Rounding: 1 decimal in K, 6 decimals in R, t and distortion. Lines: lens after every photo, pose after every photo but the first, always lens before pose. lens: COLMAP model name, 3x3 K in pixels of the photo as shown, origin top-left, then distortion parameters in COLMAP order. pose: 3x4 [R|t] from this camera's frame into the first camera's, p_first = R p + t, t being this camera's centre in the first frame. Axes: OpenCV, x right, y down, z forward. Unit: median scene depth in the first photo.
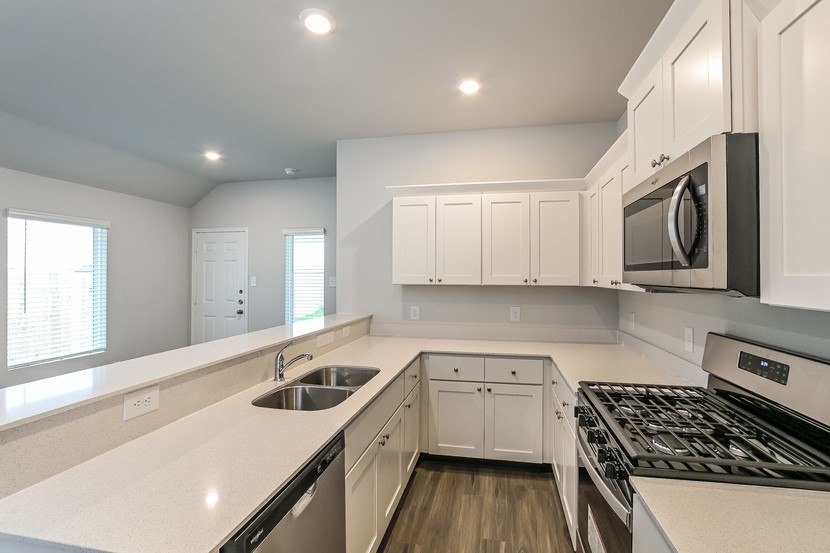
lens RADIAL K [[371.4, 0, 420.6], [0, 371.4, 272.9], [0, 0, 1]] dist [-0.005504, -0.000657]
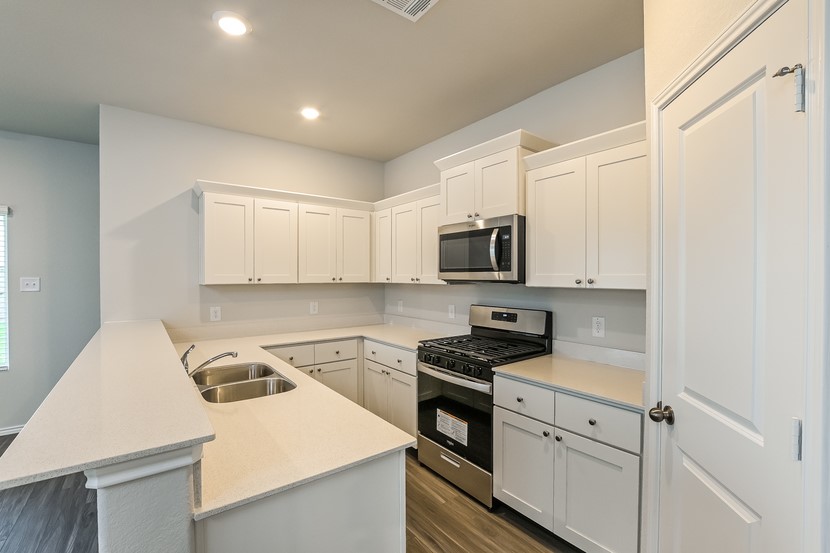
lens RADIAL K [[371.4, 0, 421.8], [0, 371.4, 279.2], [0, 0, 1]] dist [-0.005504, -0.000657]
pose [[0.675833, -0.010554, 0.736979, -0.431254], [-0.003714, 0.999836, 0.017724, -0.001631], [-0.737046, -0.014715, 0.675683, -0.049134]]
